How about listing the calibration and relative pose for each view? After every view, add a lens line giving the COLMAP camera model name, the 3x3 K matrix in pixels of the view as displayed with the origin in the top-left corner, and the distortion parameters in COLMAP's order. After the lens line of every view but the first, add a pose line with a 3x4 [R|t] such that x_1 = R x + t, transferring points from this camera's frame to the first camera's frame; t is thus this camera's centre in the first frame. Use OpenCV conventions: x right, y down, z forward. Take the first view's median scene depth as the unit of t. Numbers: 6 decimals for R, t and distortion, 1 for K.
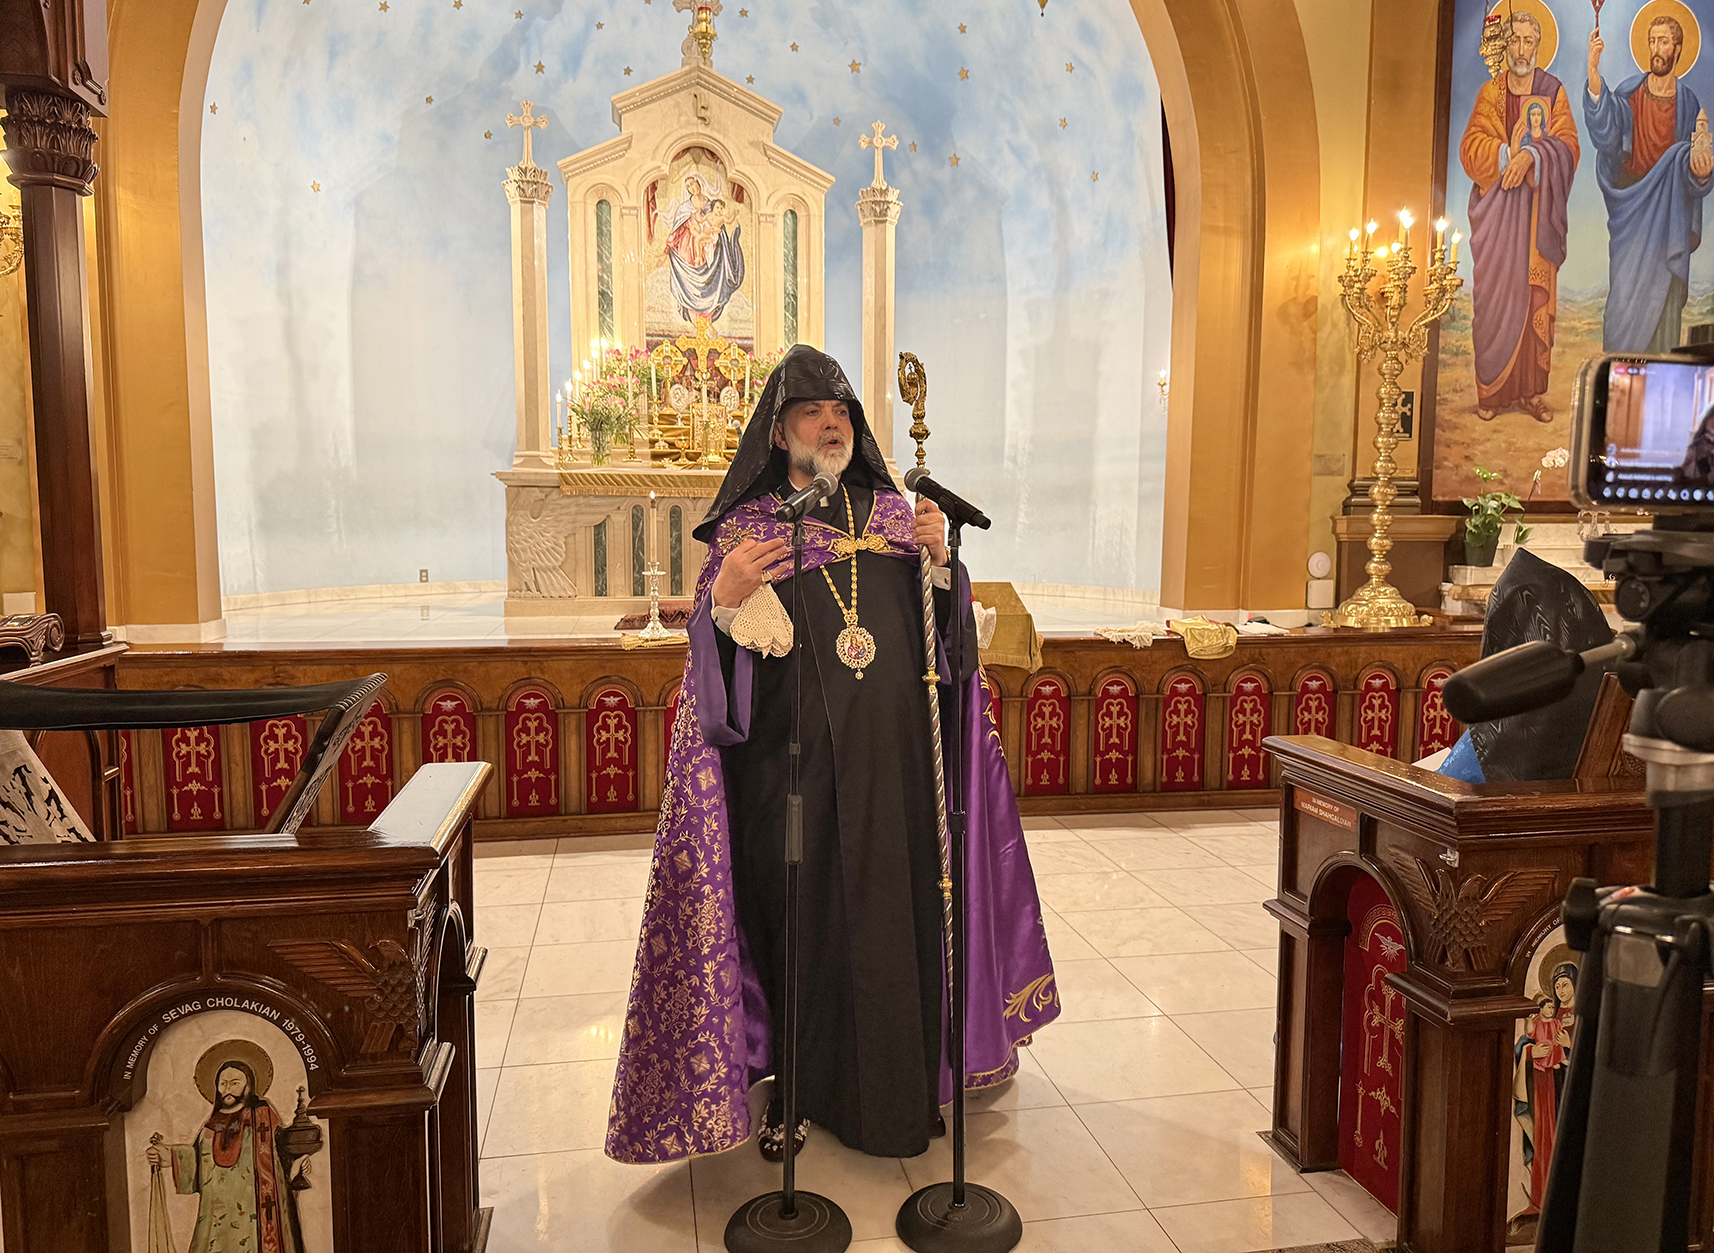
lens RADIAL K [[1213.1, 0, 857.0], [0, 1213.1, 626.5], [0, 0, 1]] dist [-0.006243, -0.007308]
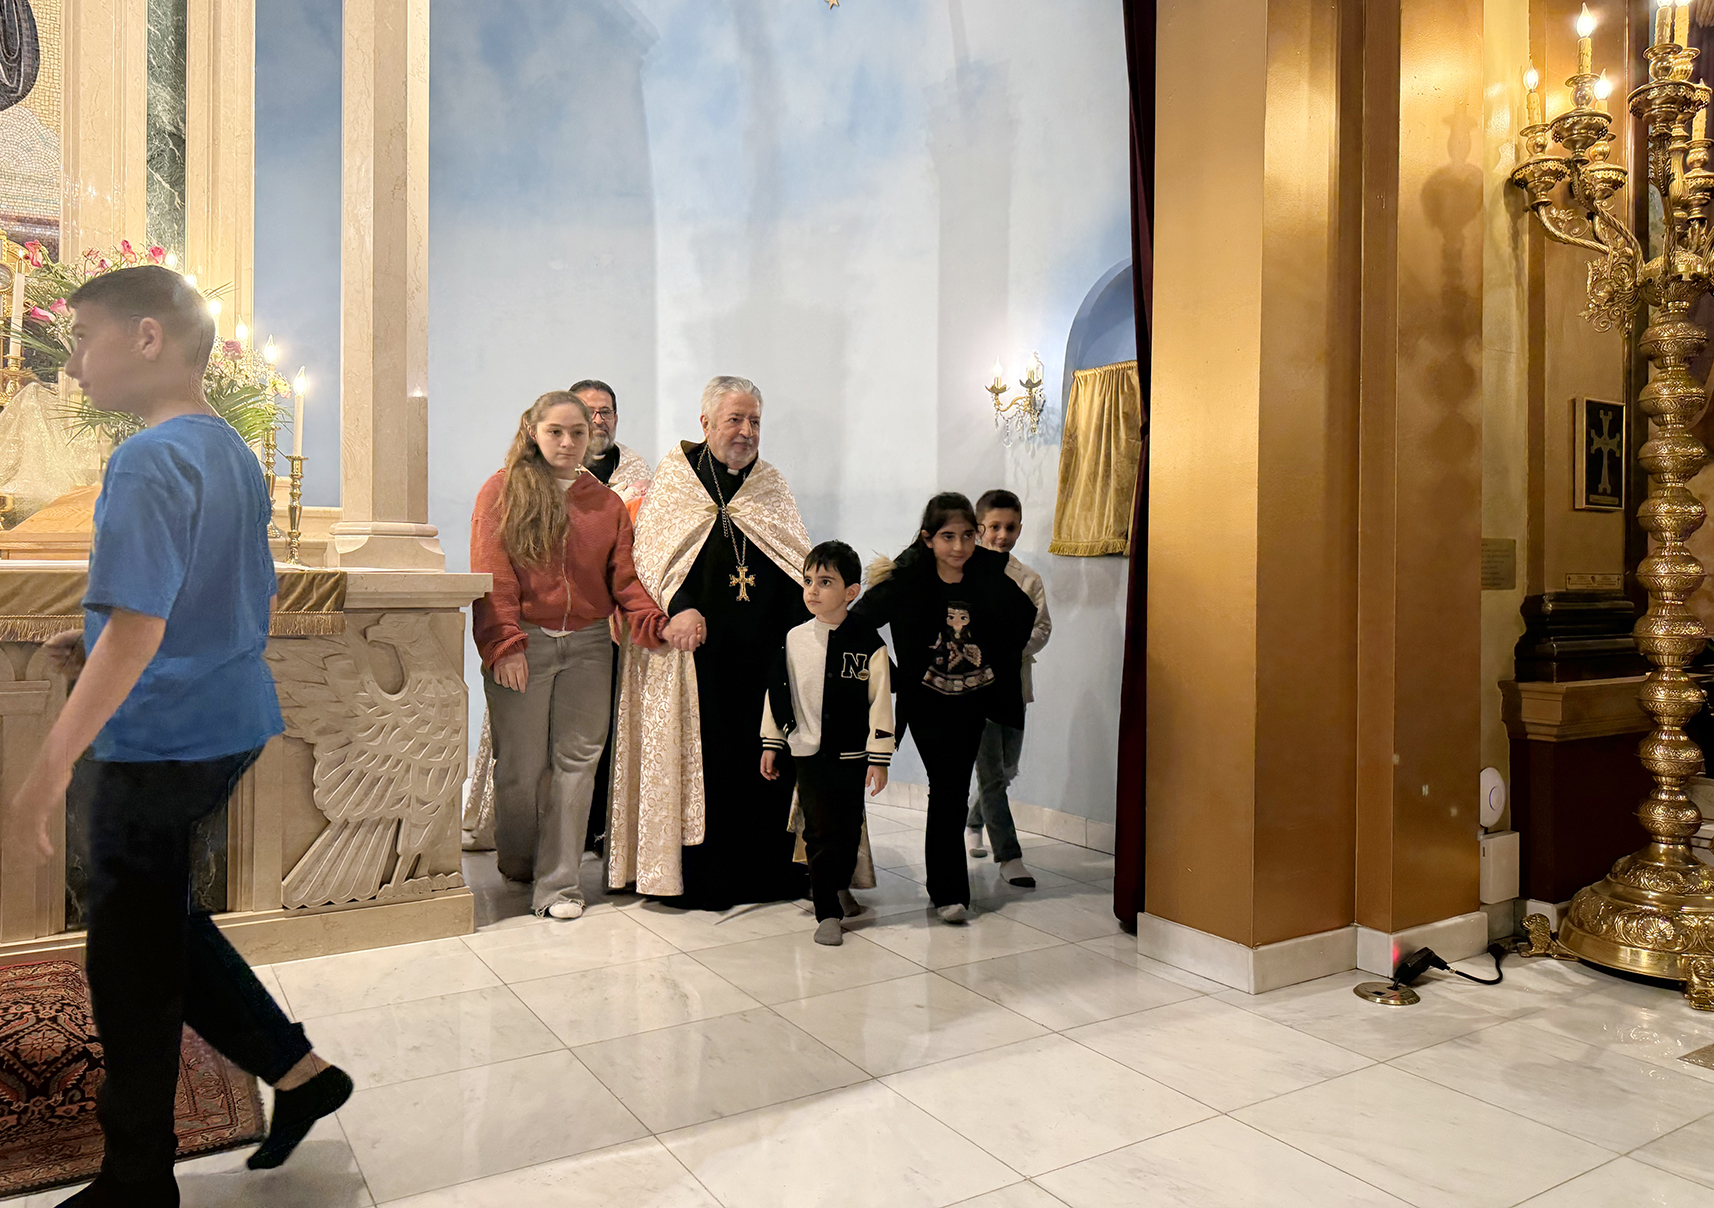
lens RADIAL K [[1229.0, 0, 857.0], [0, 1229.0, 604.0], [0, 0, 1]] dist [0.004298, -0.001195]
pose [[0.933402, -0.004693, 0.358801, 0.013762], [0.029821, 0.997470, -0.064532, -0.074921], [-0.357591, 0.070934, 0.931181, 0.514003]]
